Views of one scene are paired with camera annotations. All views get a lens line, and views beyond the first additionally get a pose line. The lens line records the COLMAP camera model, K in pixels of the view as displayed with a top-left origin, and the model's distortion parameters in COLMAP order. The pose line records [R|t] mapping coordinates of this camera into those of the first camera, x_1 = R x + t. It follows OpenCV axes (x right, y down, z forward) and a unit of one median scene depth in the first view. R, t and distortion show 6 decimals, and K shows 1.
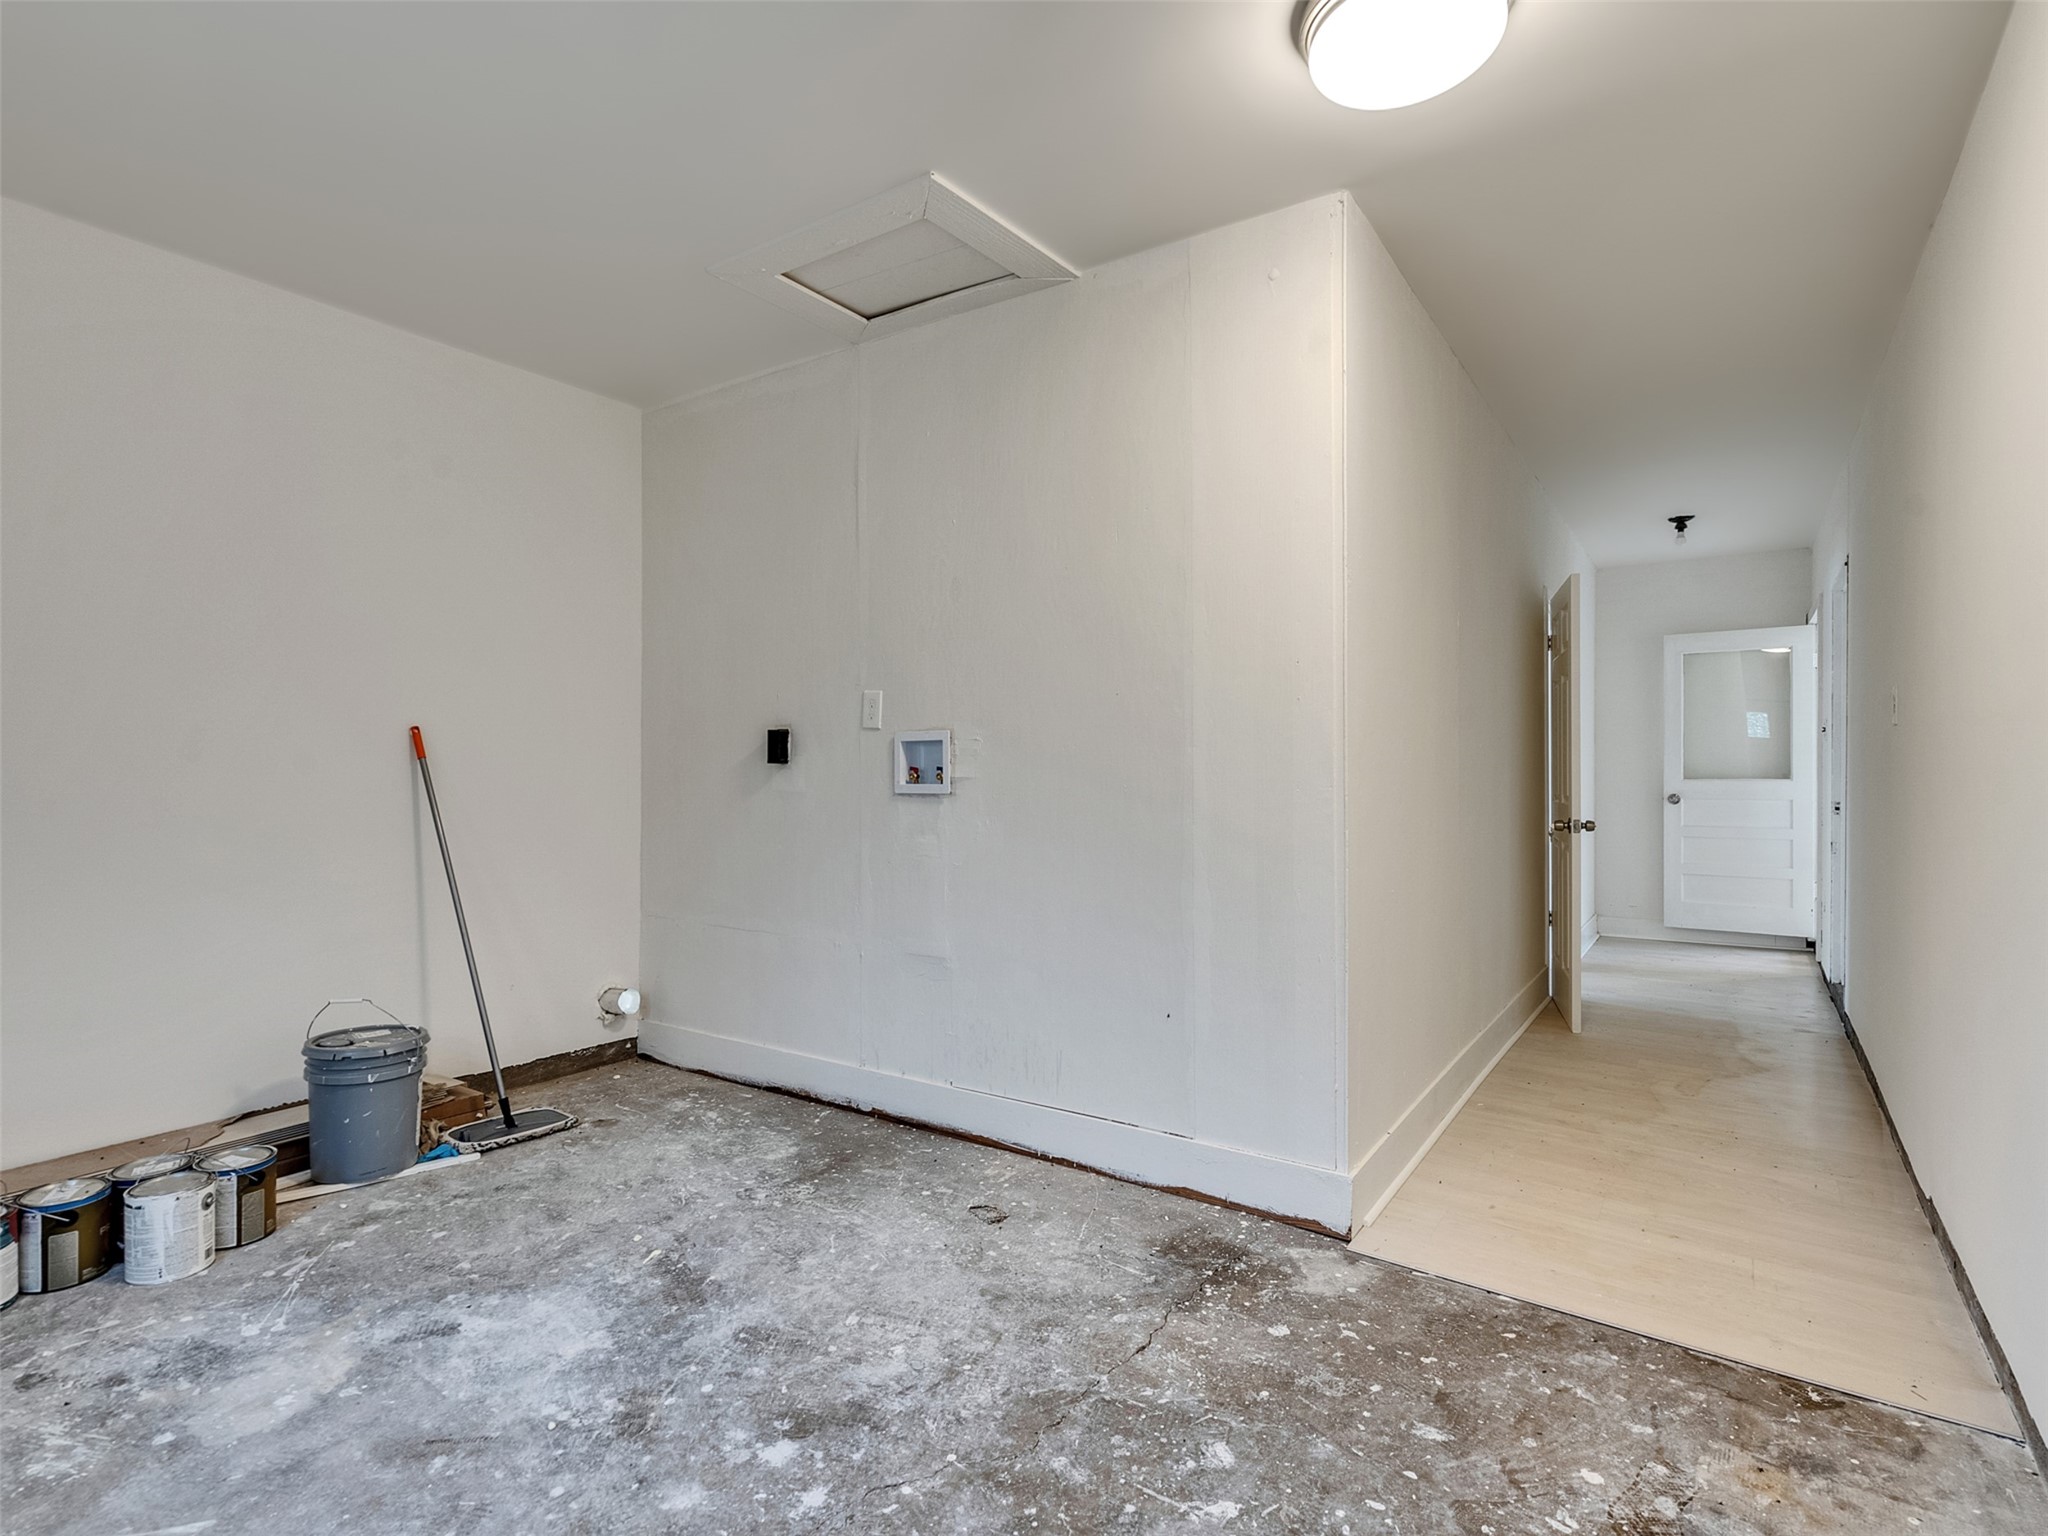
lens RADIAL K [[1047.2, 0, 1012.9], [0, 1047.2, 767.3], [0, 0, 1]] dist [-0.000487, -0.000844]
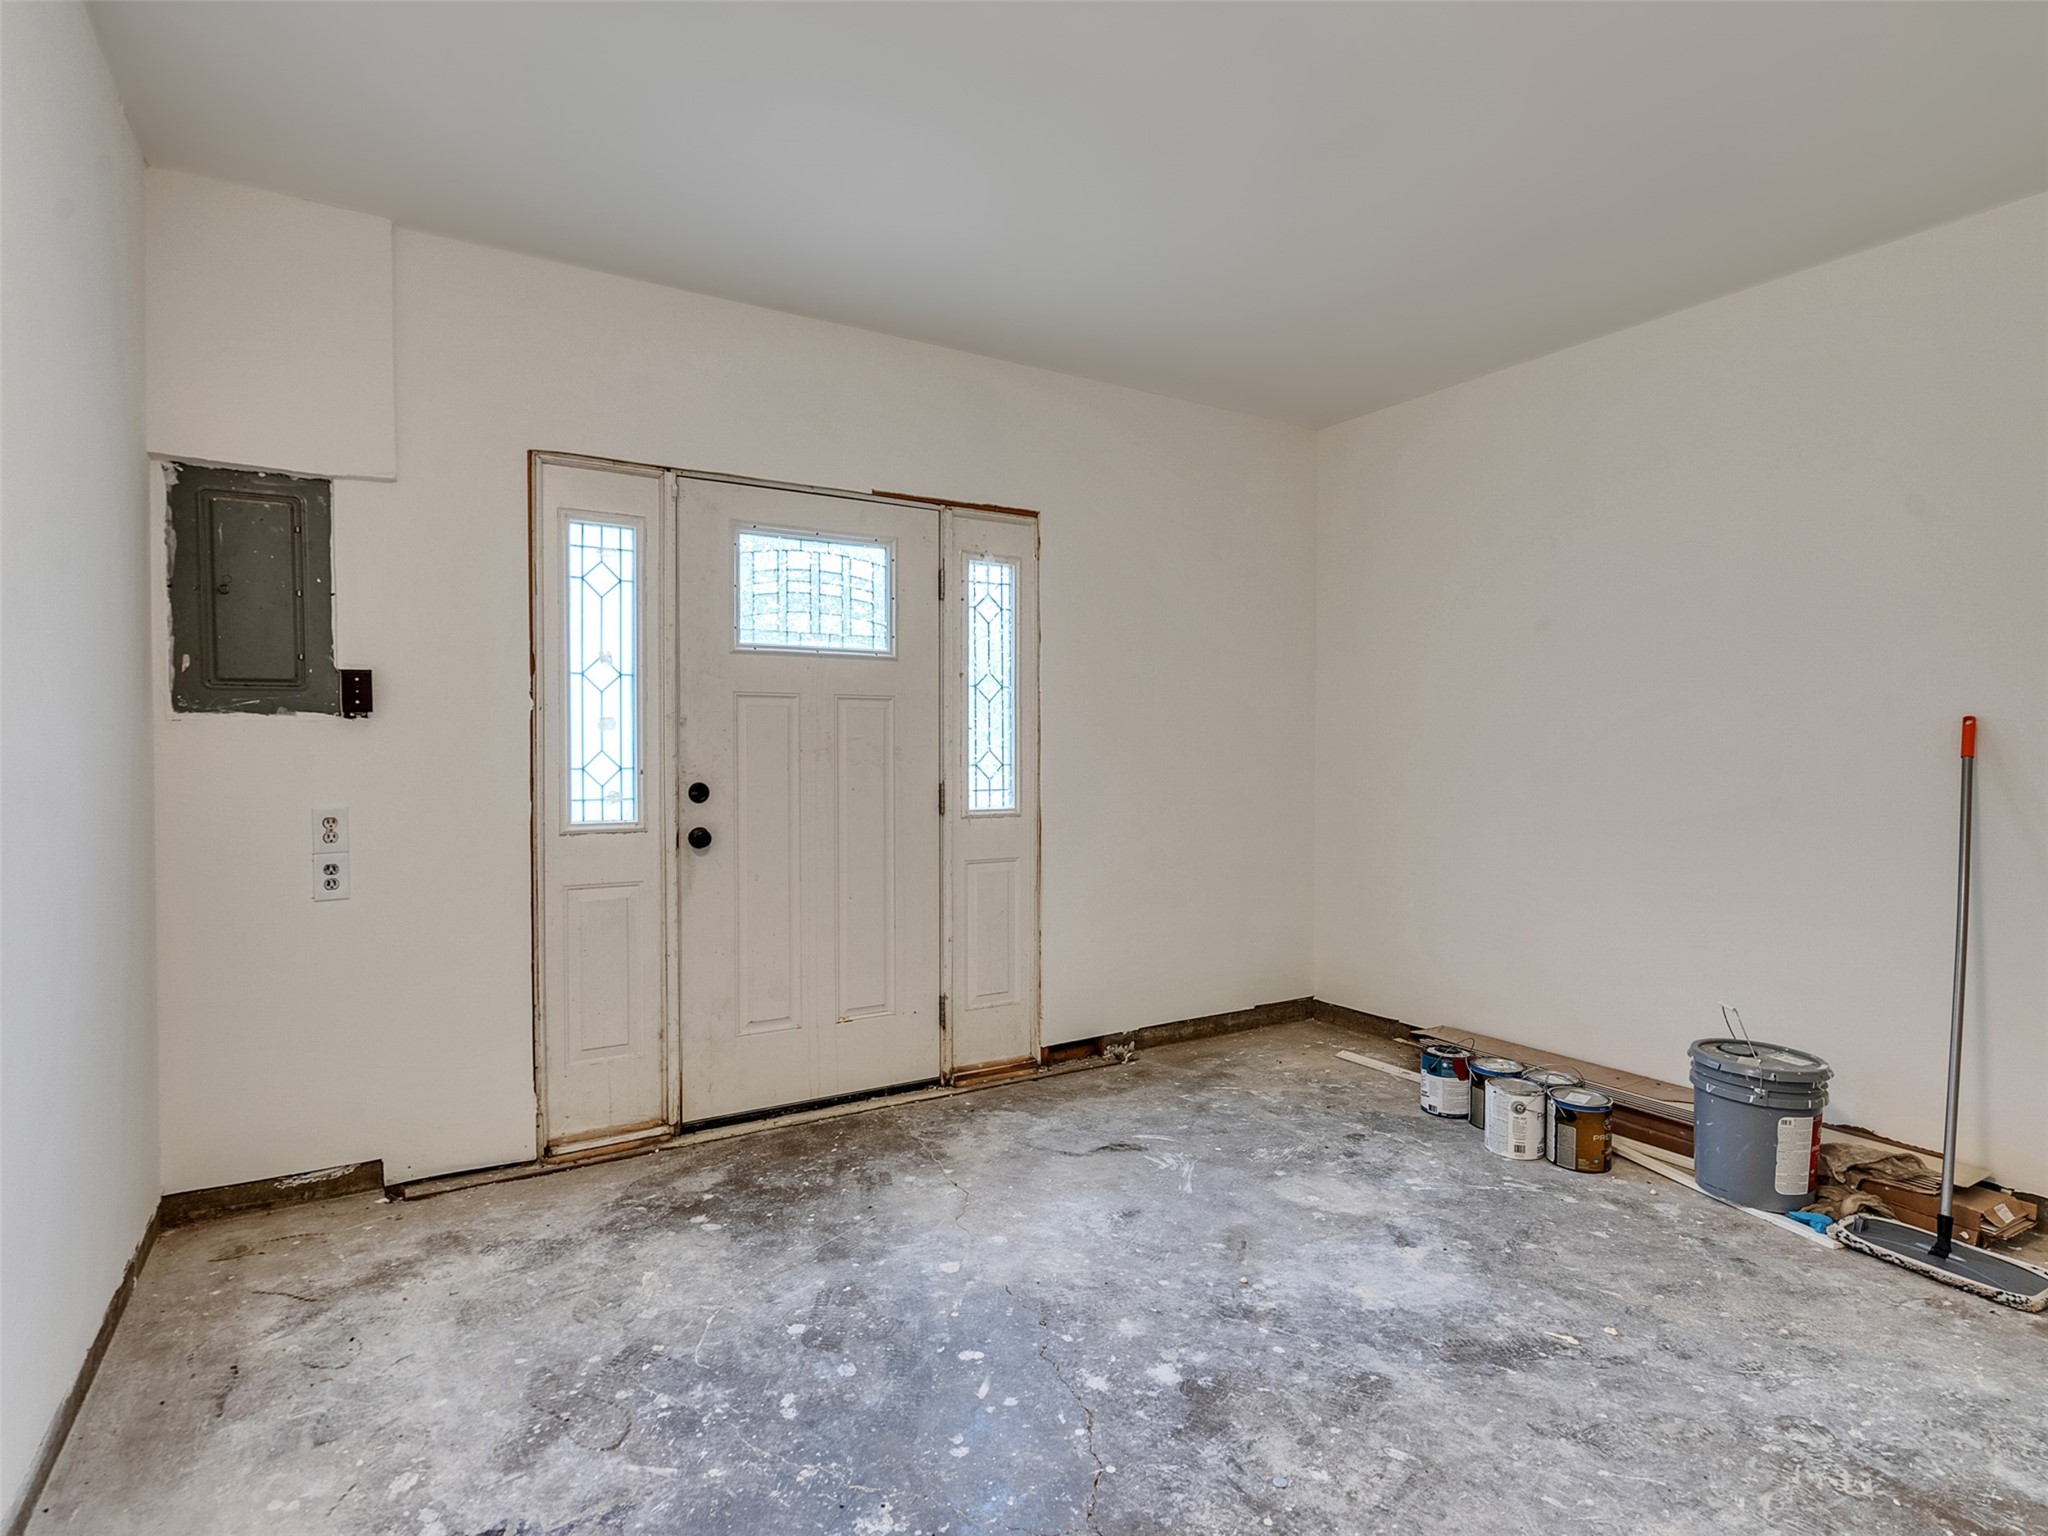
lens RADIAL K [[1047.2, 0, 1010.9], [0, 1047.2, 765.1], [0, 0, 1]] dist [-0.000487, -0.000844]
pose [[-0.408175, 0.006877, -0.912878, 0.652615], [-0.010379, 0.999872, 0.012173, -0.009340], [0.912845, 0.014444, -0.408051, 0.977147]]
